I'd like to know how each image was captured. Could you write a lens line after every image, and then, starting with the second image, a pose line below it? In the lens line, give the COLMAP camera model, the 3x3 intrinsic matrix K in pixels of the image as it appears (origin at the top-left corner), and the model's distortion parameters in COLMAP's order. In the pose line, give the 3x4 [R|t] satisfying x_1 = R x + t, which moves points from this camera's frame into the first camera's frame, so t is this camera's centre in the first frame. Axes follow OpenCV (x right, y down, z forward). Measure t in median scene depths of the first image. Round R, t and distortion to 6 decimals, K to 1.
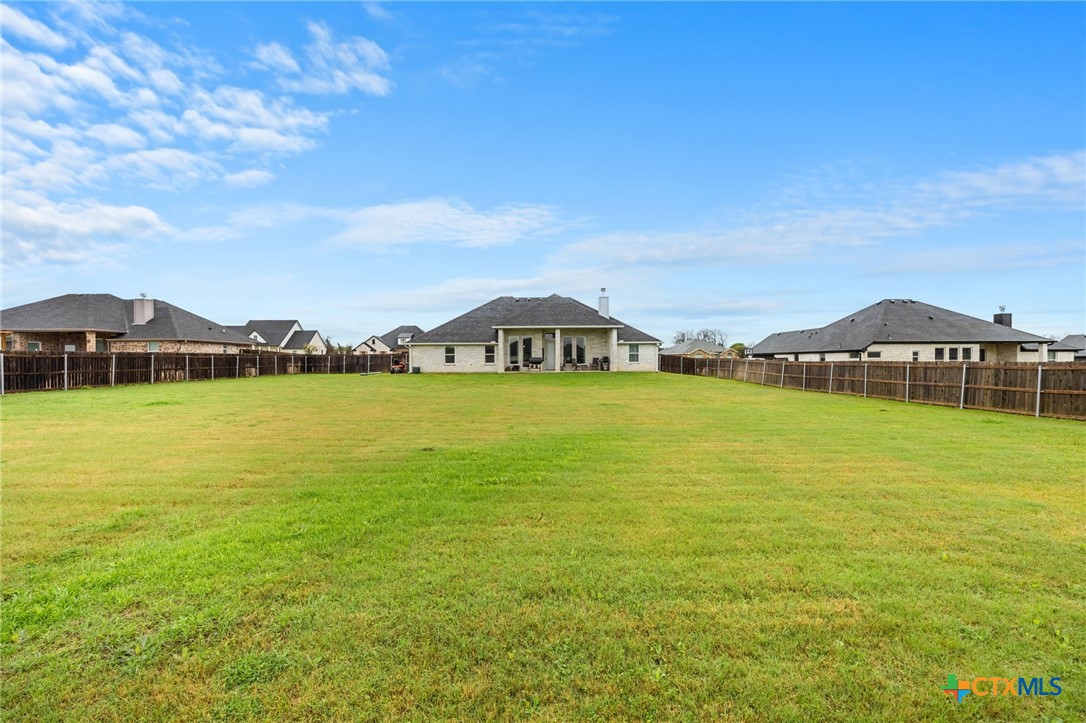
lens RADIAL K [[7024.7, 0, 639.8], [0, 7024.7, 378.5], [0, 0, 1]] dist [1.284843, 0.000000]
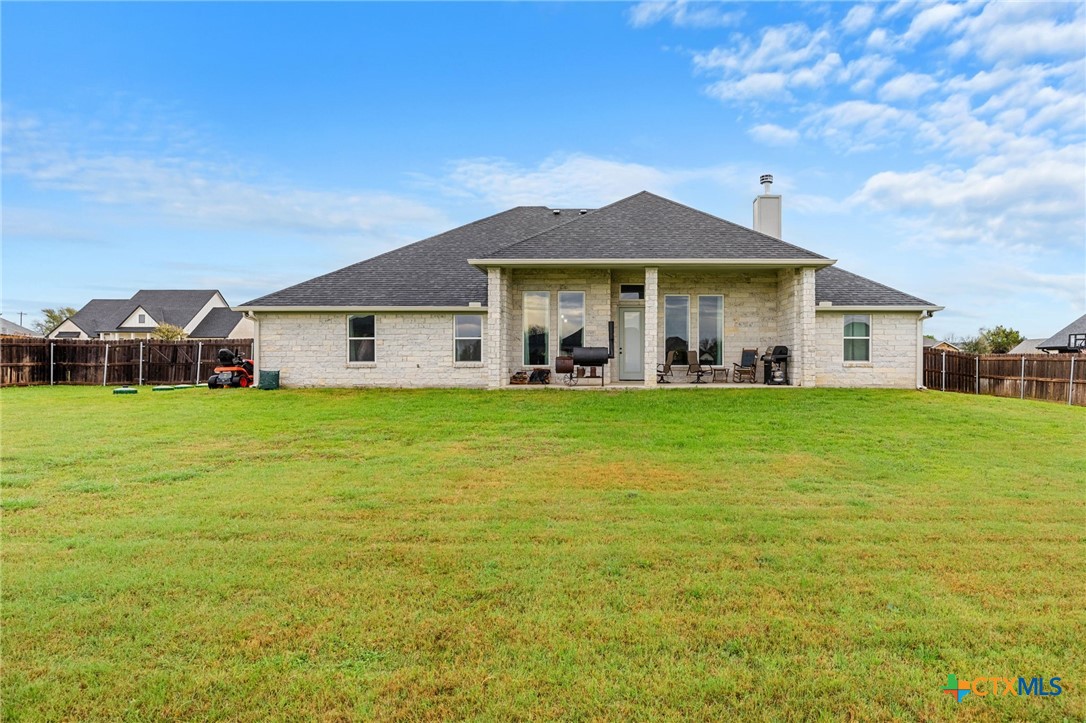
lens RADIAL K [[7024.7, 0, 544.3], [0, 7024.7, 359.0], [0, 0, 1]] dist [1.284843, 0.000000]
pose [[0.999644, 0.005965, -0.025996, -0.007671], [-0.006040, 0.999978, -0.002801, -0.001344], [0.025979, 0.002957, 0.999658, 0.628826]]
